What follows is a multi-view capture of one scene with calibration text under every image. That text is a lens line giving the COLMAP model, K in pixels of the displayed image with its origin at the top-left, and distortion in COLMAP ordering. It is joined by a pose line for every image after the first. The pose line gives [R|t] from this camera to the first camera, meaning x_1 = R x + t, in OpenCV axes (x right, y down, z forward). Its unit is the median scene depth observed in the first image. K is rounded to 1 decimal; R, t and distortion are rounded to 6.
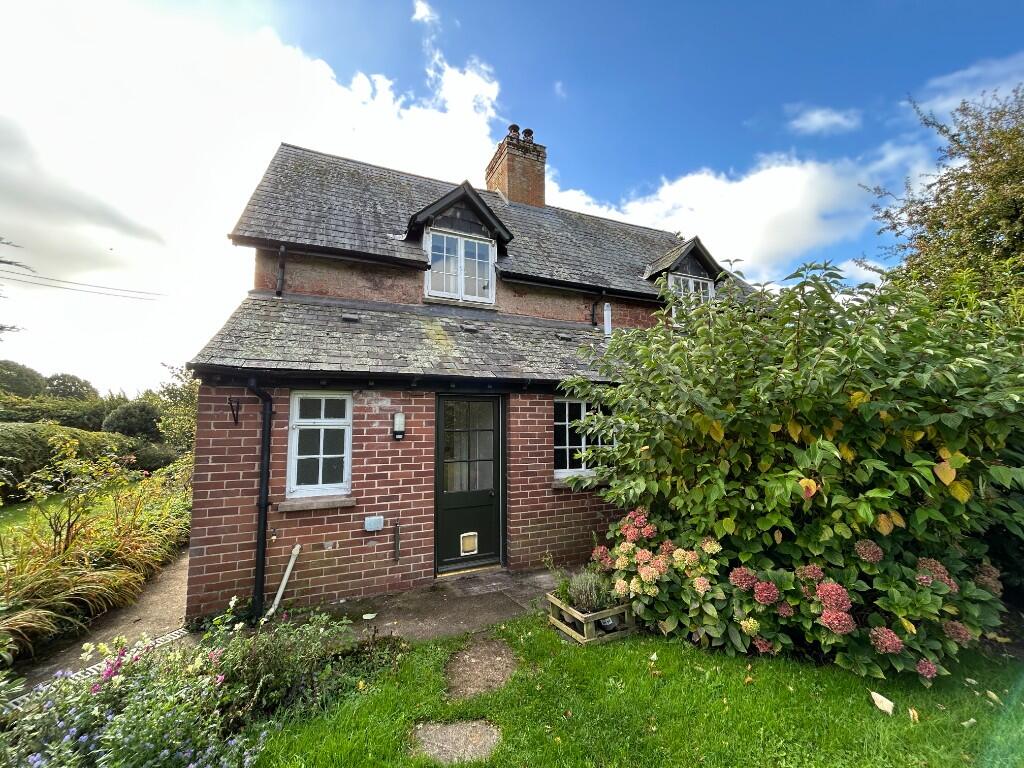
lens RADIAL K [[409.7, 0, 510.2], [0, 409.7, 384.8], [0, 0, 1]] dist [-0.001980, 0.000459]
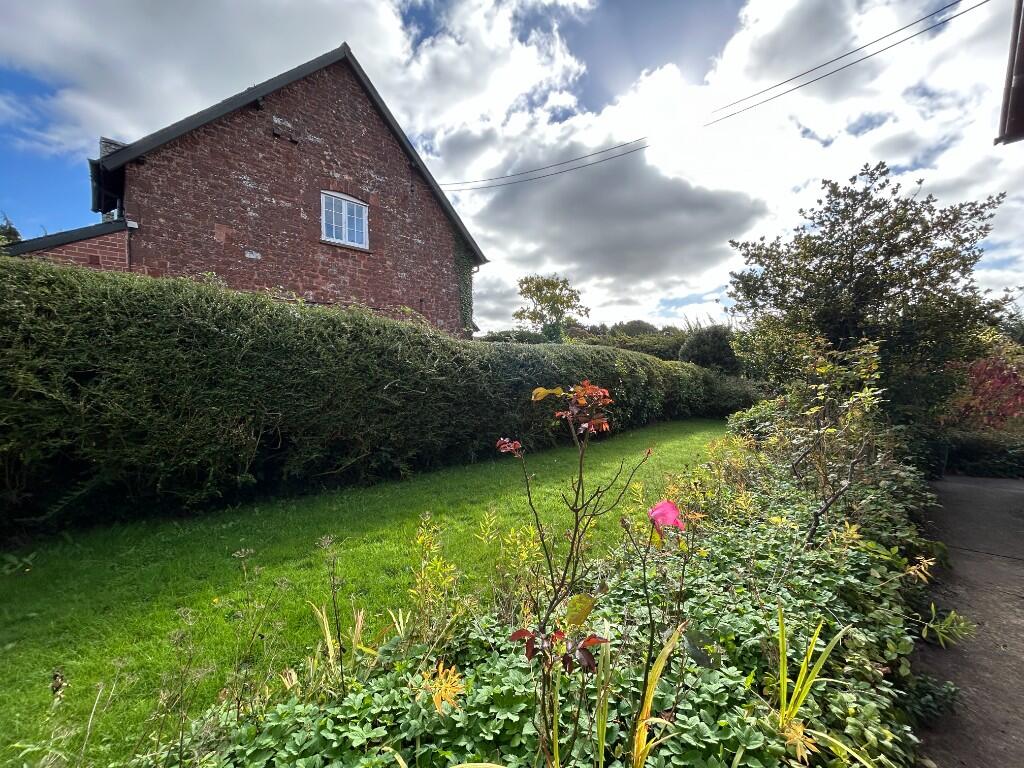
lens RADIAL K [[409.7, 0, 511.8], [0, 409.7, 386.4], [0, 0, 1]] dist [-0.001980, 0.000459]
pose [[0.365167, 0.046767, -0.929767, -0.657511], [0.093951, 0.991787, 0.086787, 0.122359], [0.926189, -0.119044, 0.357774, 0.743549]]
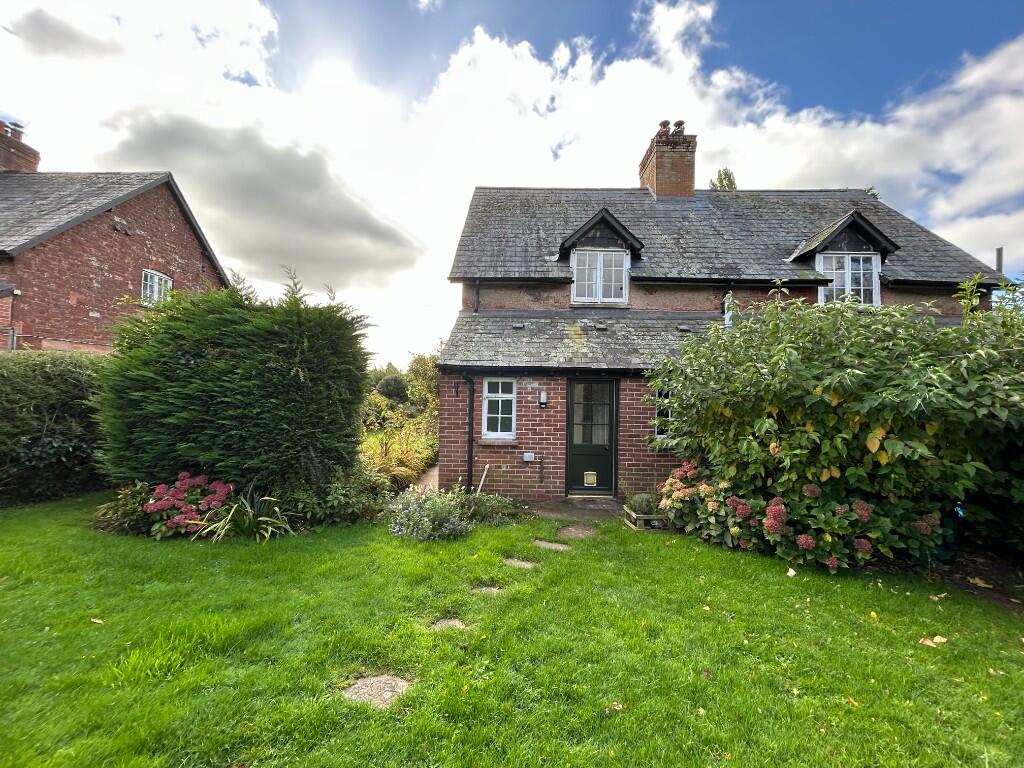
lens RADIAL K [[409.7, 0, 511.0], [0, 409.7, 386.4], [0, 0, 1]] dist [-0.001980, 0.000459]
pose [[0.907575, 0.018133, -0.419499, 0.259095], [0.013447, 0.997300, 0.072200, -0.060974], [0.419675, -0.071168, 0.904880, -0.451896]]
